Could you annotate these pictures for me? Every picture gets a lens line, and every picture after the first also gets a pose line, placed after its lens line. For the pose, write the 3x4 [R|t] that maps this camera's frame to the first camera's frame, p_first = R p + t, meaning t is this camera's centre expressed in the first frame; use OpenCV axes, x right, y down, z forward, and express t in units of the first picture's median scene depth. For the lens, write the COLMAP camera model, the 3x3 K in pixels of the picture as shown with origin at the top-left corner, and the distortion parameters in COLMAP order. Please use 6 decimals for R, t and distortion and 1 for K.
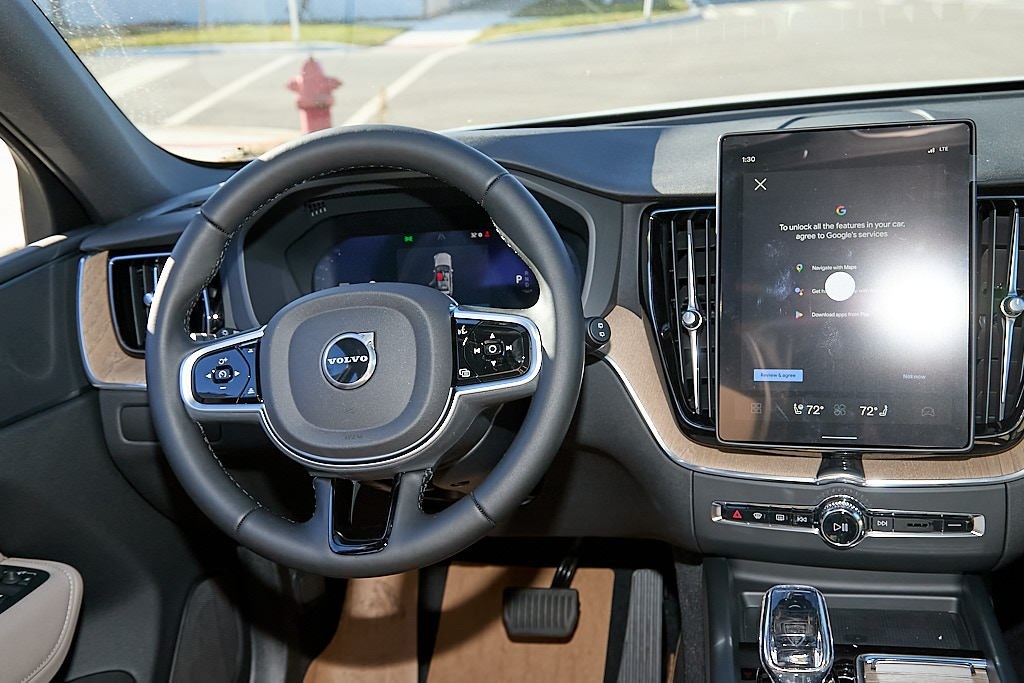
lens RADIAL K [[1173.1, 0, 510.7], [0, 1173.1, 345.6], [0, 0, 1]] dist [0.049489, 0.000000]
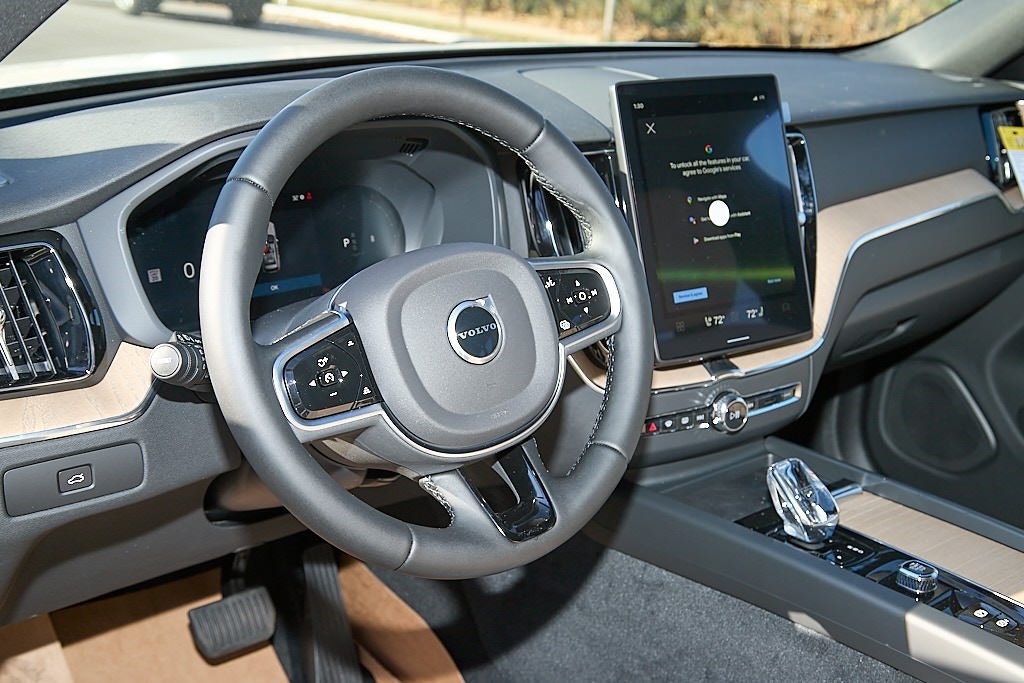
lens RADIAL K [[1203.4, 0, 503.4], [0, 1203.4, 349.5], [0, 0, 1]] dist [-0.054200, 0.000000]
pose [[0.660731, -0.149820, 0.735519, -0.757343], [0.136440, 0.987526, 0.078585, -0.038810], [-0.738118, 0.048431, 0.672931, 0.351951]]
